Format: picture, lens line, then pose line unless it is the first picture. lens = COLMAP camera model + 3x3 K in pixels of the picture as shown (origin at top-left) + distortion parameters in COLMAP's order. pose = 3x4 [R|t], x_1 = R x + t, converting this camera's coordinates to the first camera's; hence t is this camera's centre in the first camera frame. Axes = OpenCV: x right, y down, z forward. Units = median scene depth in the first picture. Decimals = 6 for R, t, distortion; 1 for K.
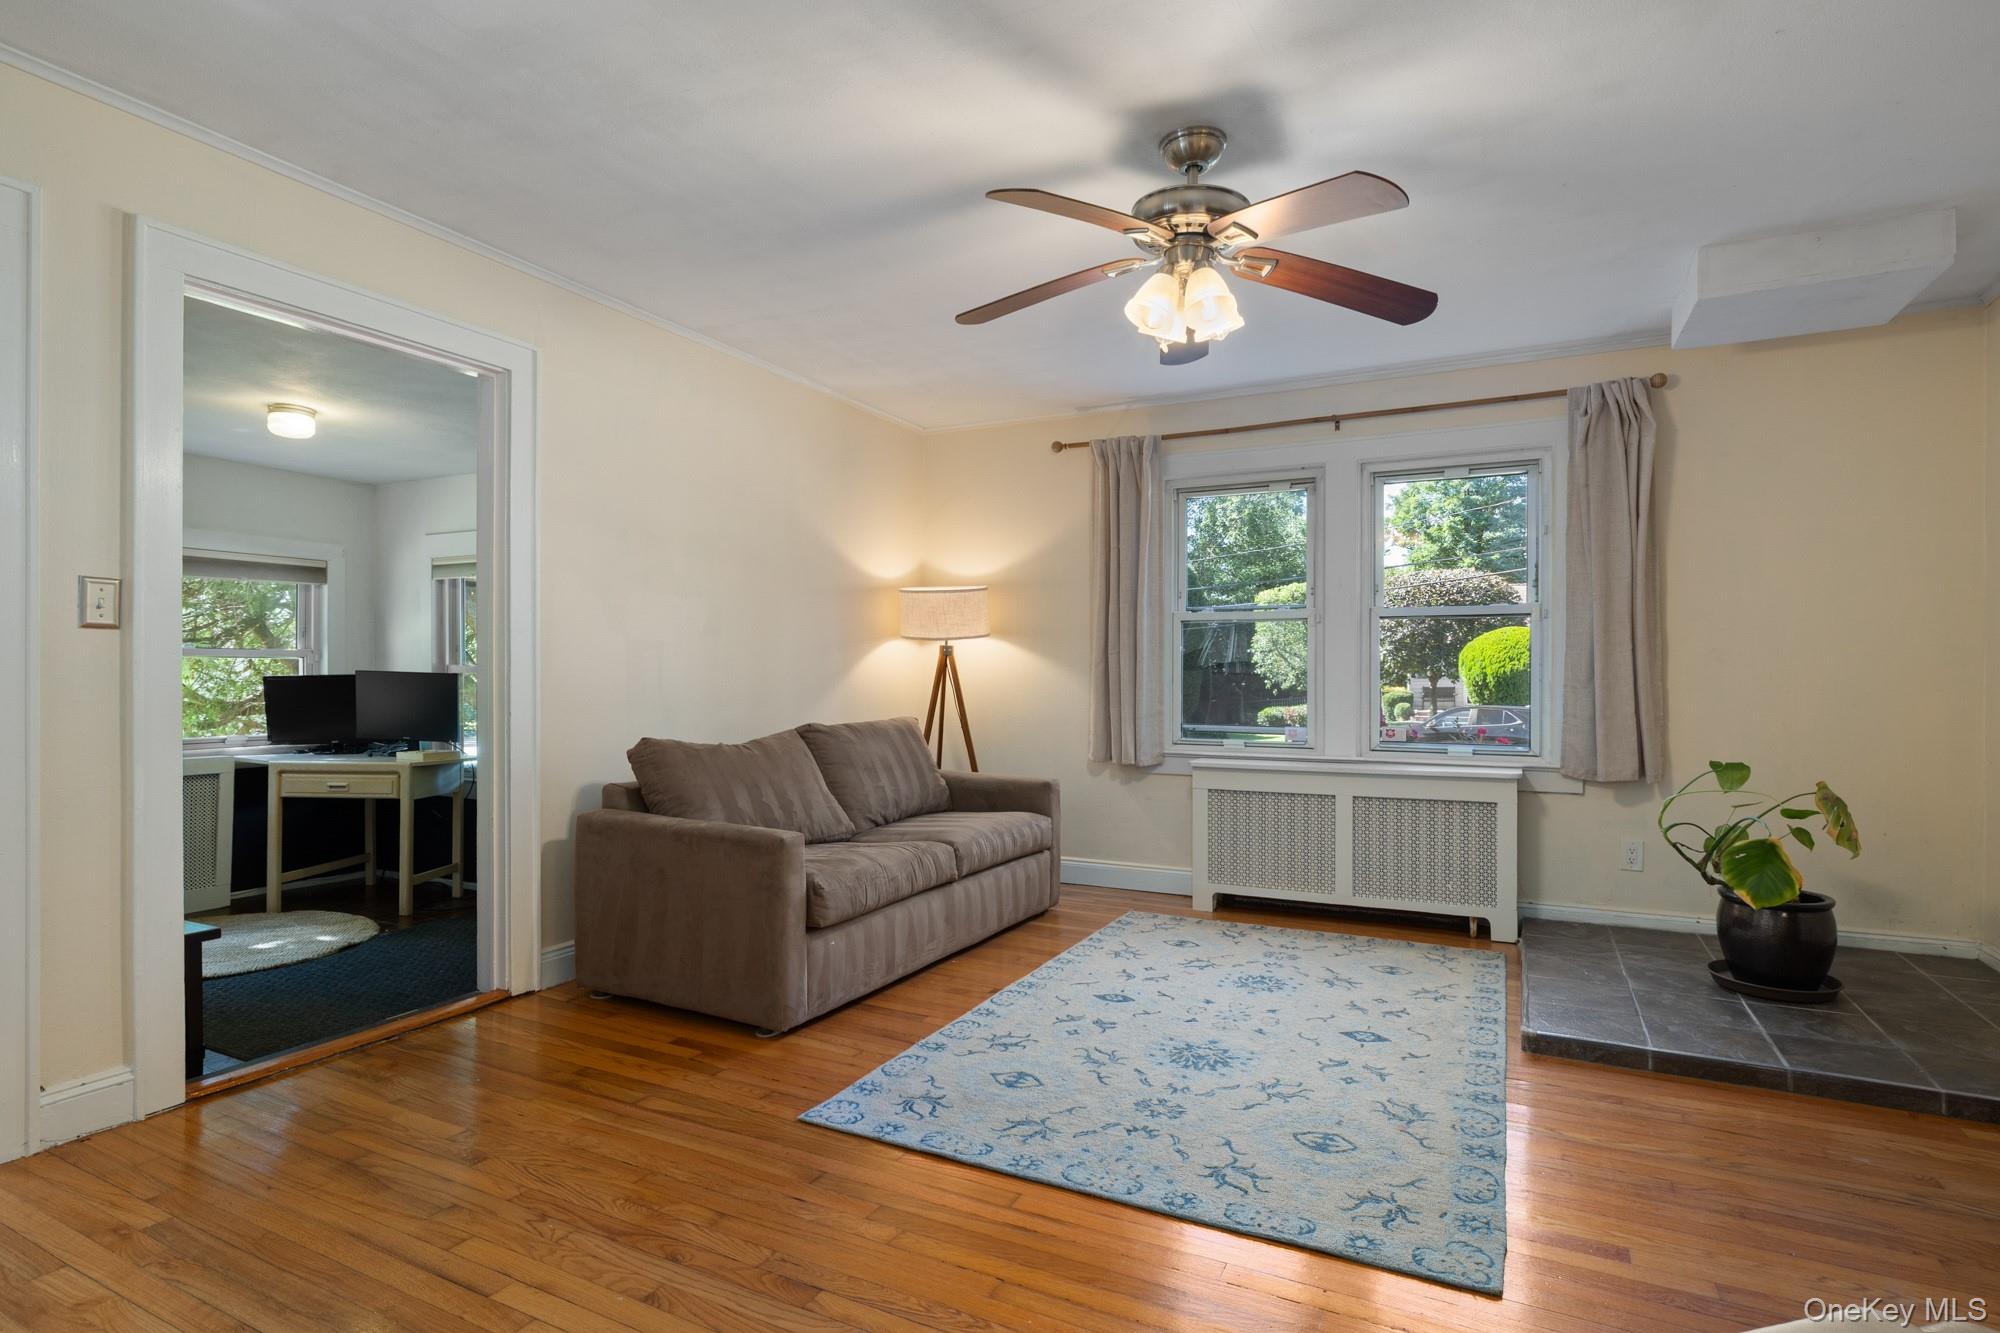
lens RADIAL K [[1023.4, 0, 990.8], [0, 1023.4, 668.0], [0, 0, 1]] dist [-0.002044, 0.001012]
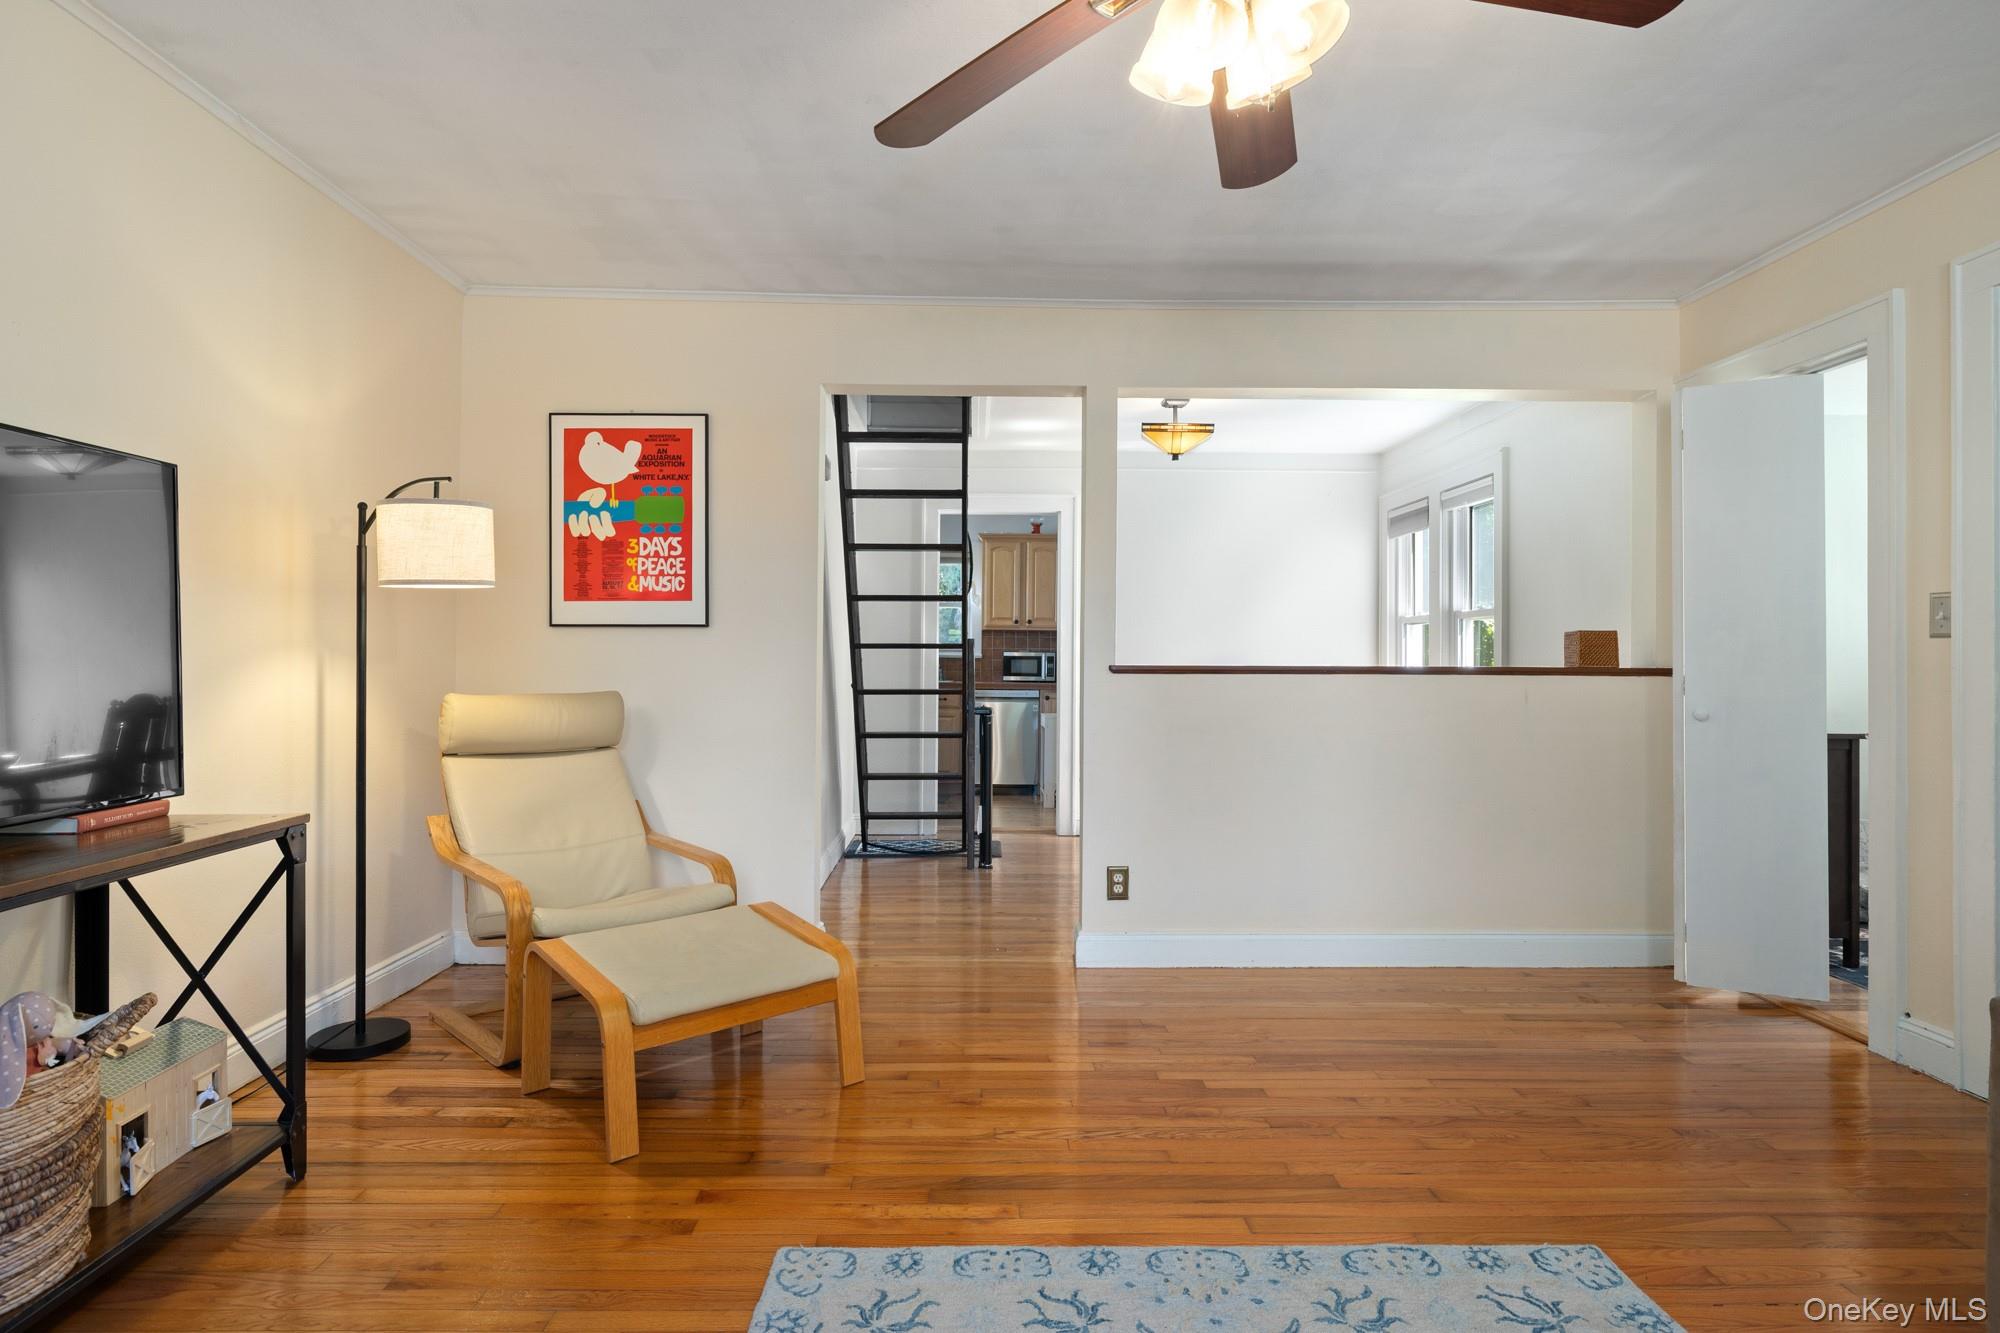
lens RADIAL K [[1083.6, 0, 1001.0], [0, 1083.6, 663.8], [0, 0, 1]] dist [0.025664, 0.000036]
pose [[-0.878439, -0.011563, -0.477714, 0.490614], [-0.010300, 0.999933, -0.005263, 0.006842], [0.477743, 0.000297, -0.878500, 1.222770]]
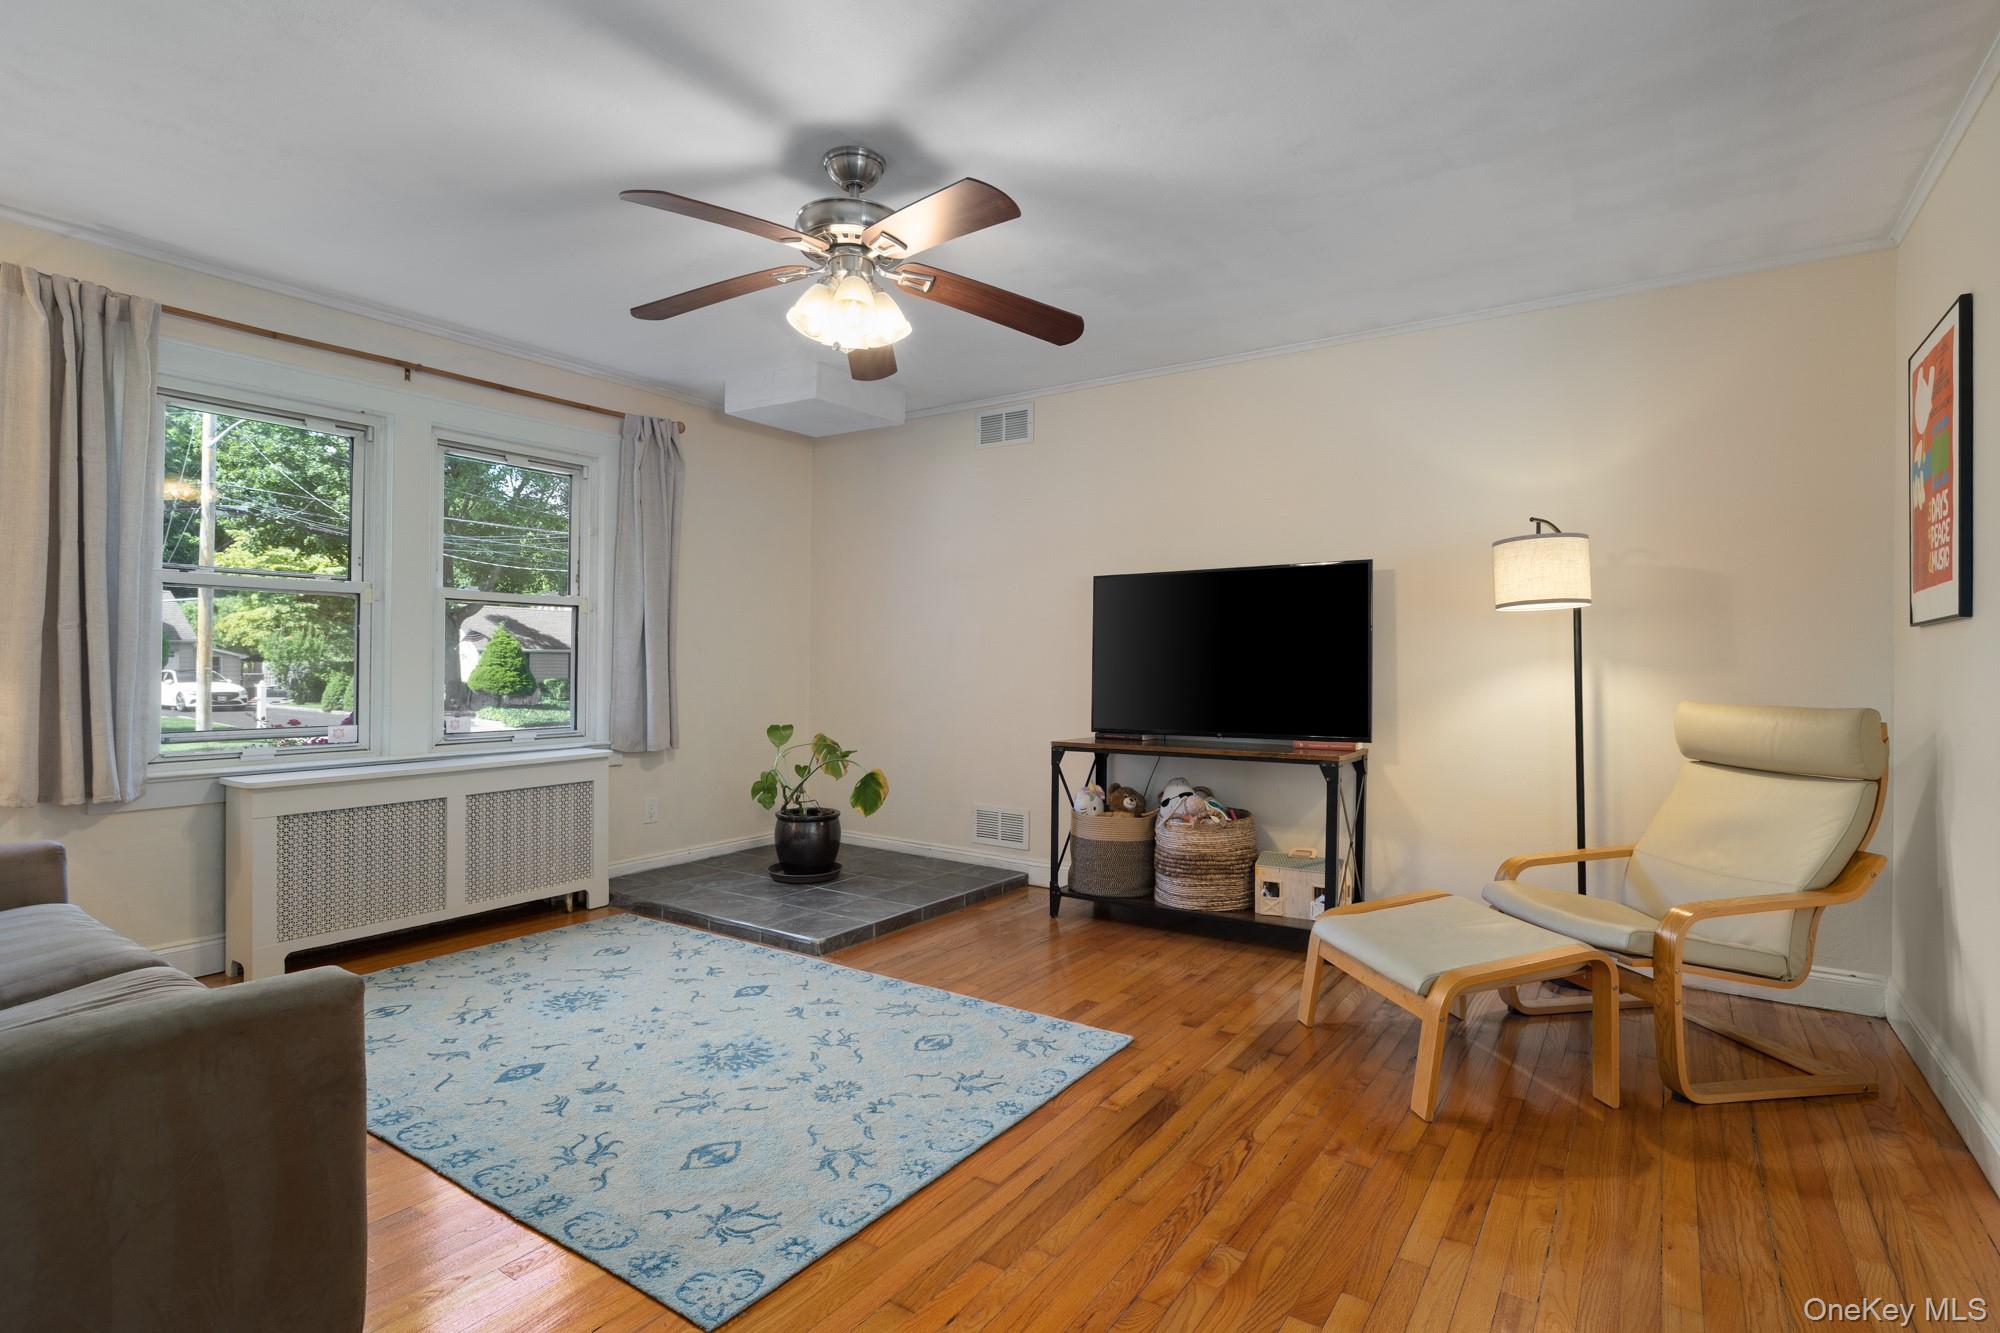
lens RADIAL K [[979.5, 0, 1011.3], [0, 979.5, 664.1], [0, 0, 1]] dist [-0.004918, 0.001159]
pose [[0.118950, -0.001784, 0.992899, -0.644885], [-0.010383, 0.999941, 0.003040, 0.000714], [-0.992846, -0.010671, 0.118924, 0.593041]]
